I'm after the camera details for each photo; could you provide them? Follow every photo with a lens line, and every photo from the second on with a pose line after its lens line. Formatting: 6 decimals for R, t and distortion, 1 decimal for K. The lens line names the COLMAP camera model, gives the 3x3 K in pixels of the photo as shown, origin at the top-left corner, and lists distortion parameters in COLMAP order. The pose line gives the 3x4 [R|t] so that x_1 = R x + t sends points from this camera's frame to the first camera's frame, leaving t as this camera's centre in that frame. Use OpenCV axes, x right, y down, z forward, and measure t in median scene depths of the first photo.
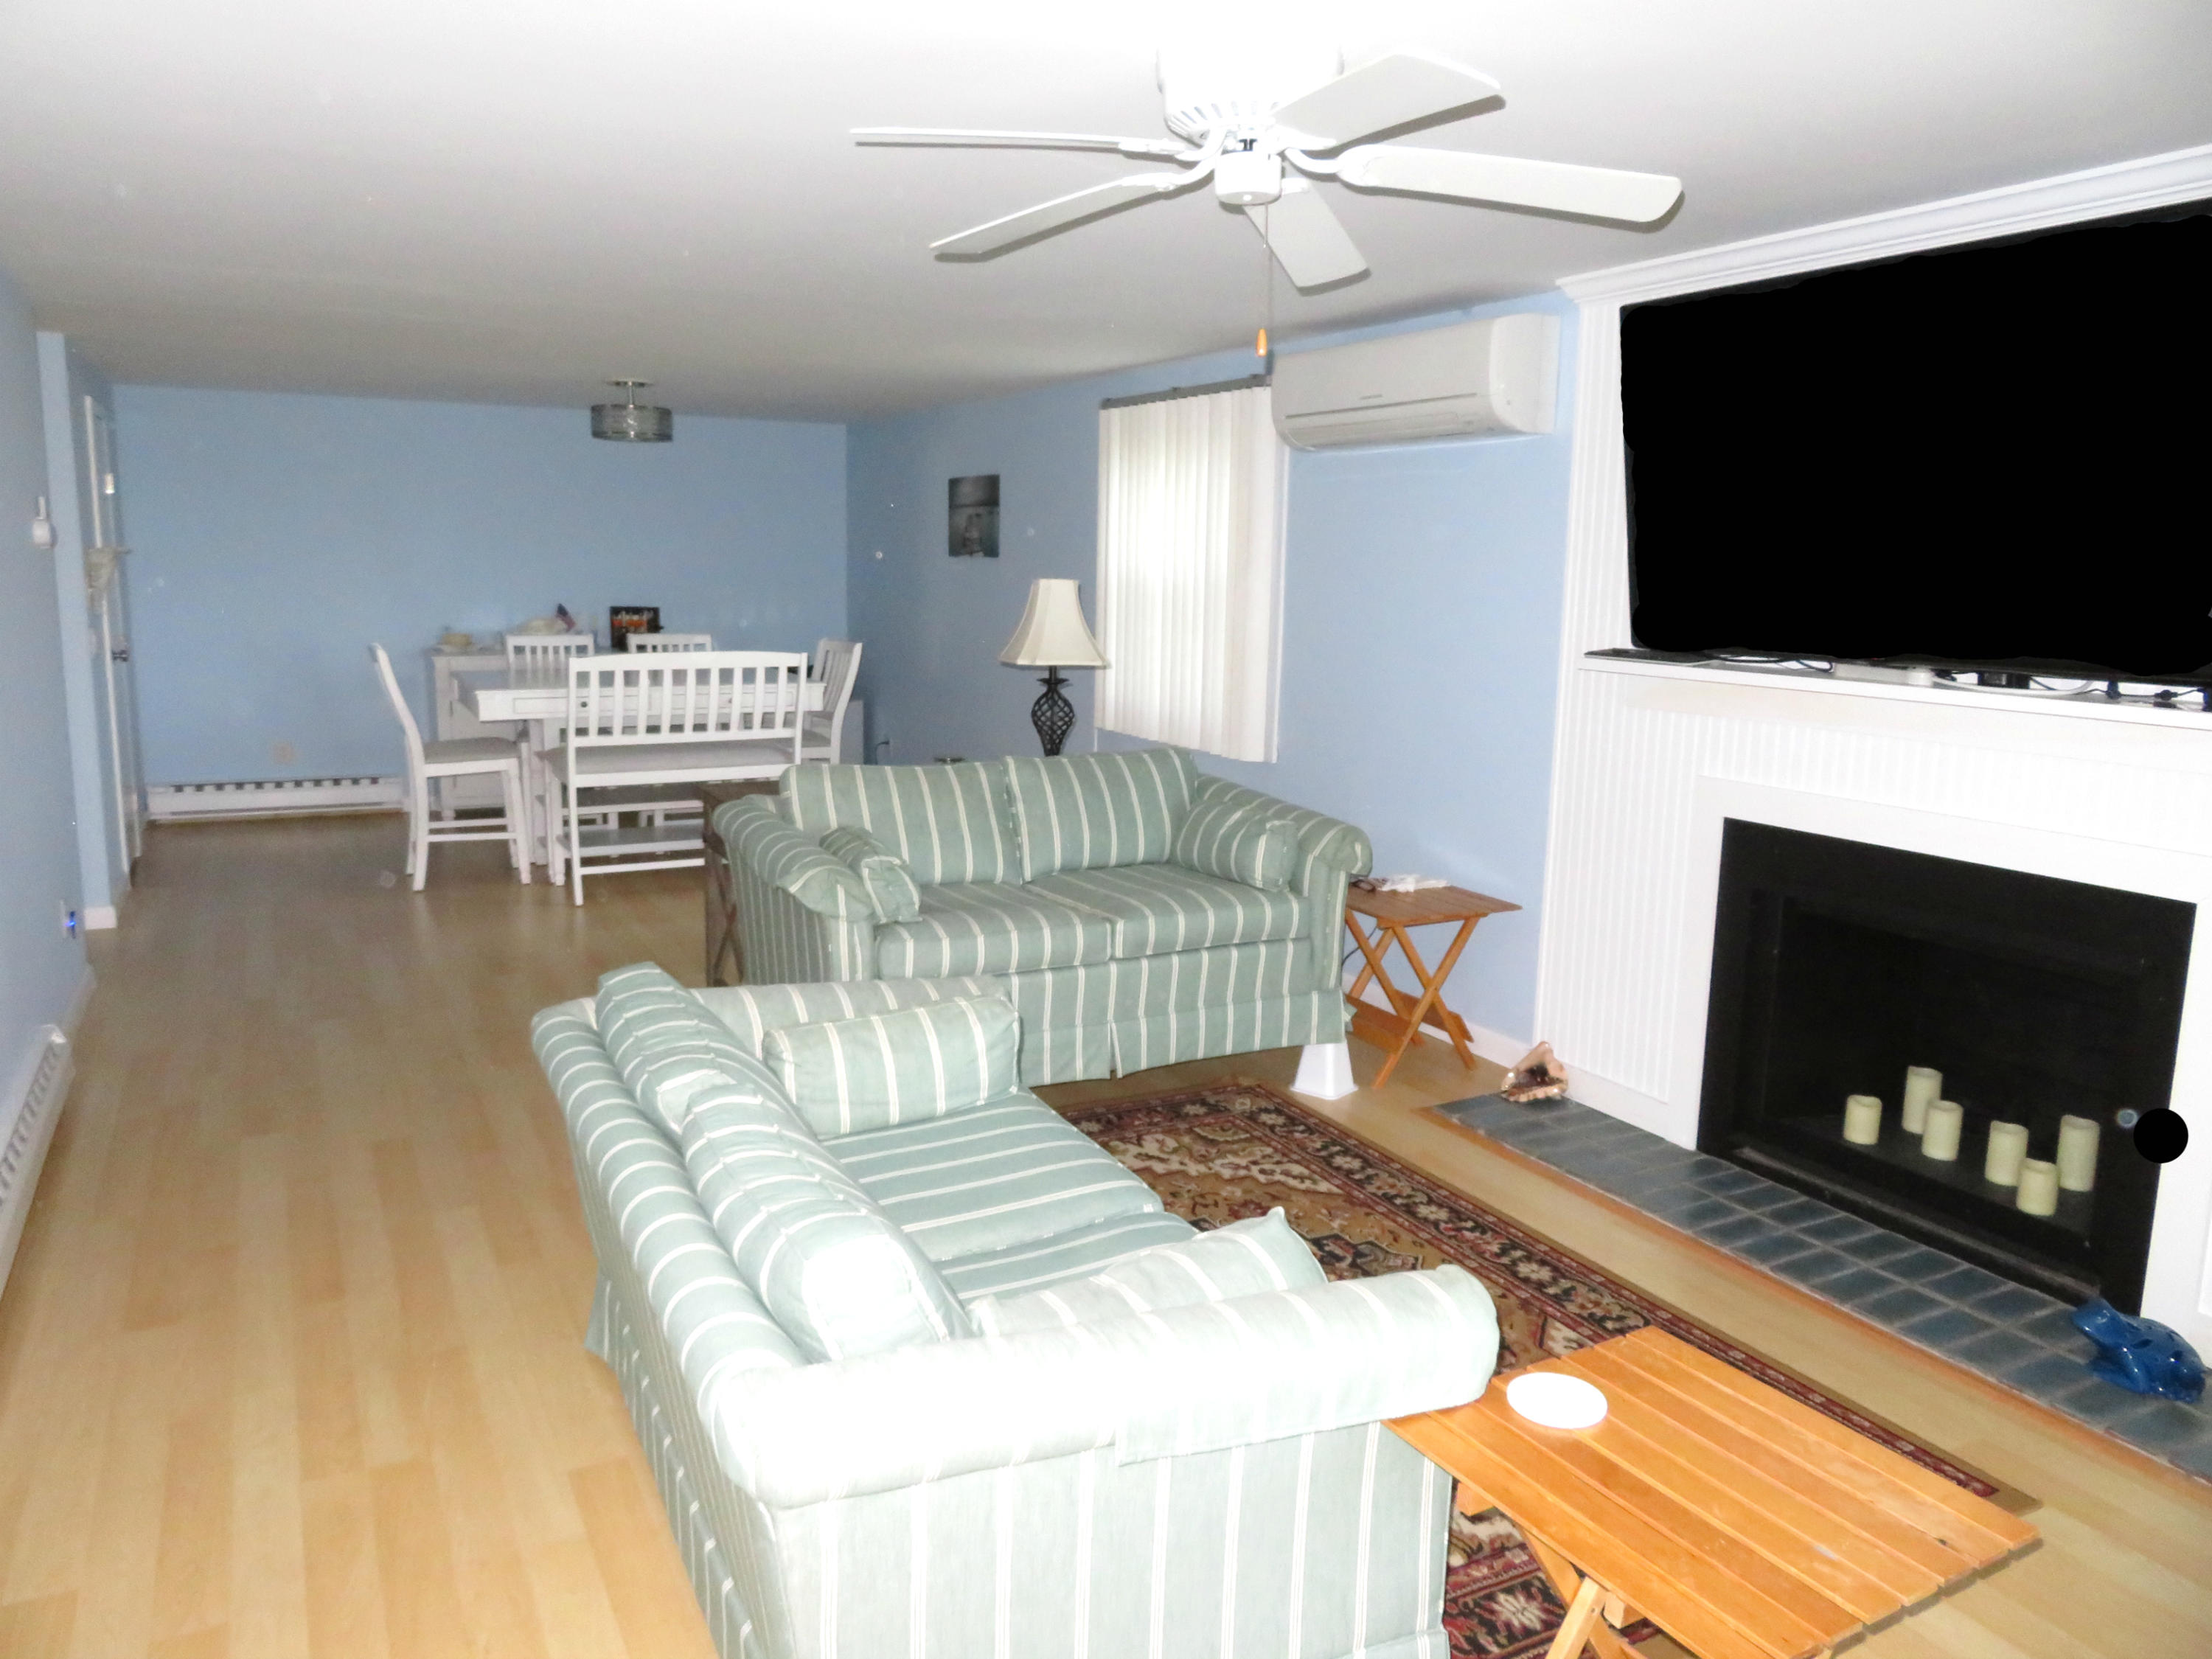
lens RADIAL K [[1672.9, 0, 1106.0], [0, 1672.9, 829.5], [0, 0, 1]] dist [0.000249, 0.002917]
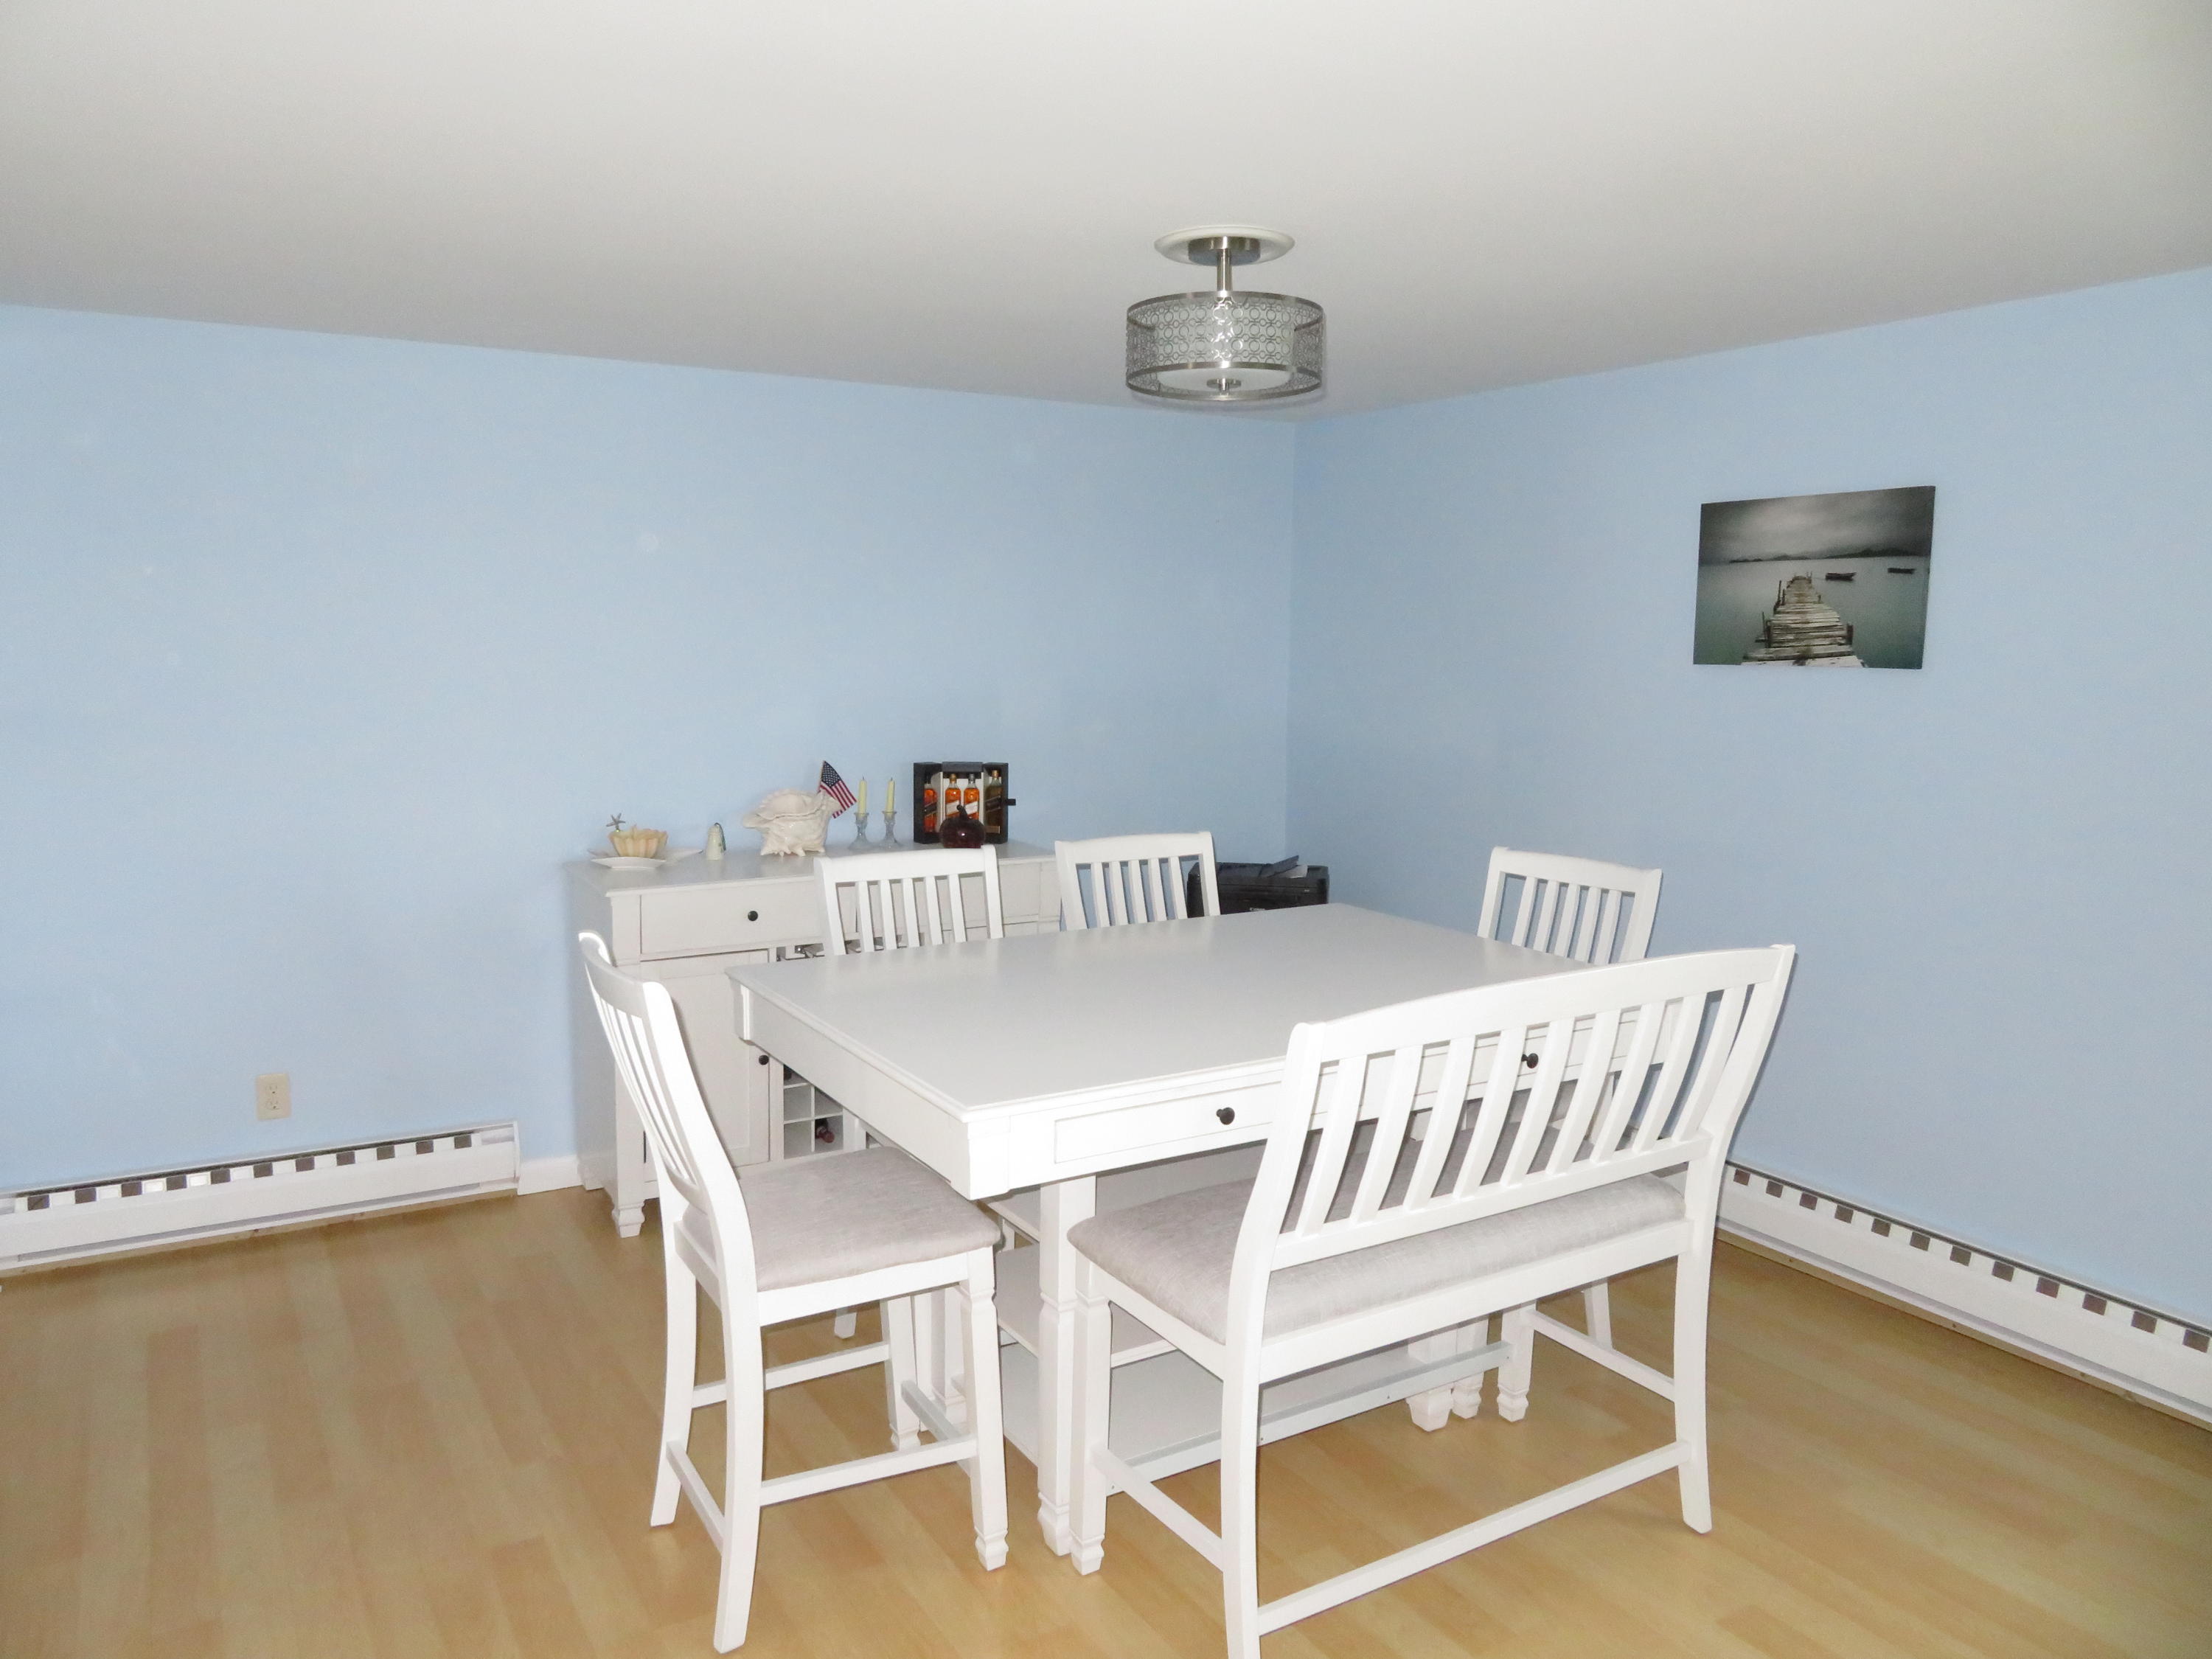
lens RADIAL K [[1672.9, 0, 1106.0], [0, 1672.9, 829.5], [0, 0, 1]] dist [0.000249, 0.002917]
pose [[0.998314, -0.015765, 0.055862, -0.302804], [0.018308, 0.998806, -0.045298, -0.100842], [-0.055081, 0.046245, 0.997410, 0.552419]]
